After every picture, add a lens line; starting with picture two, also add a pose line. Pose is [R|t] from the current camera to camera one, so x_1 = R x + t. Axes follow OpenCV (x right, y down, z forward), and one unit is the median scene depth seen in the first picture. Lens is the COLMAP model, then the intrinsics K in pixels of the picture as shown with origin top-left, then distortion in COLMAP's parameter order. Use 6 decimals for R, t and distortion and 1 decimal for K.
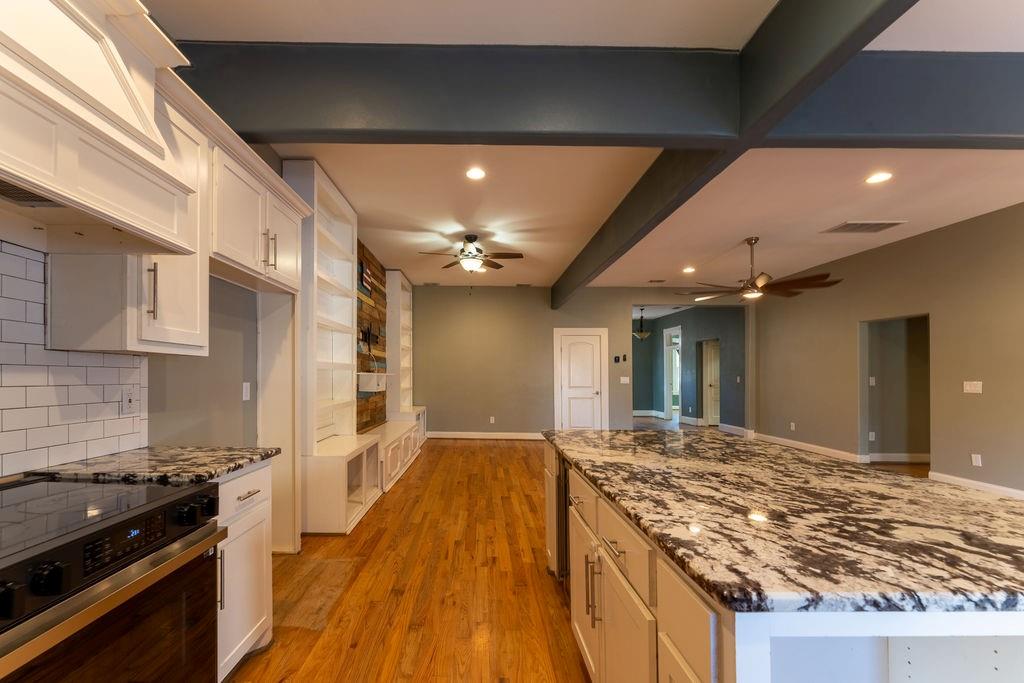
lens RADIAL K [[437.4, 0, 472.6], [0, 437.4, 377.9], [0, 0, 1]] dist [-0.001713, -0.000335]
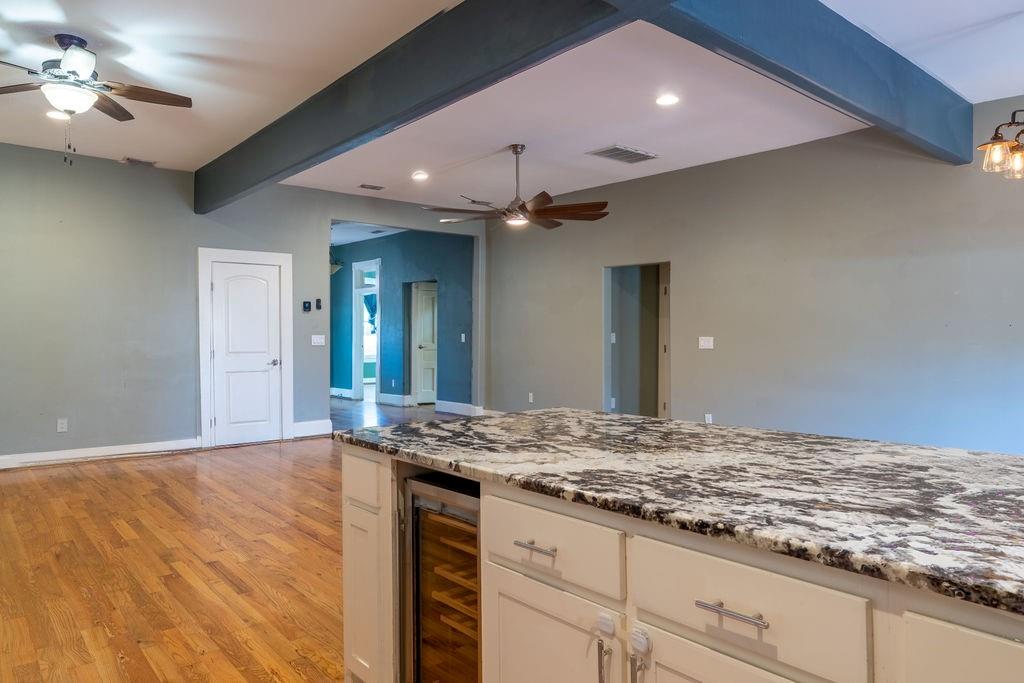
lens RADIAL K [[692.8, 0, 521.6], [0, 692.8, 320.5], [0, 0, 1]] dist [-0.003233, 0.000457]
pose [[0.751762, 0.006809, 0.659399, -0.220943], [0.010412, 0.999699, -0.022193, 0.004826], [-0.659352, 0.023550, 0.751465, 0.209062]]
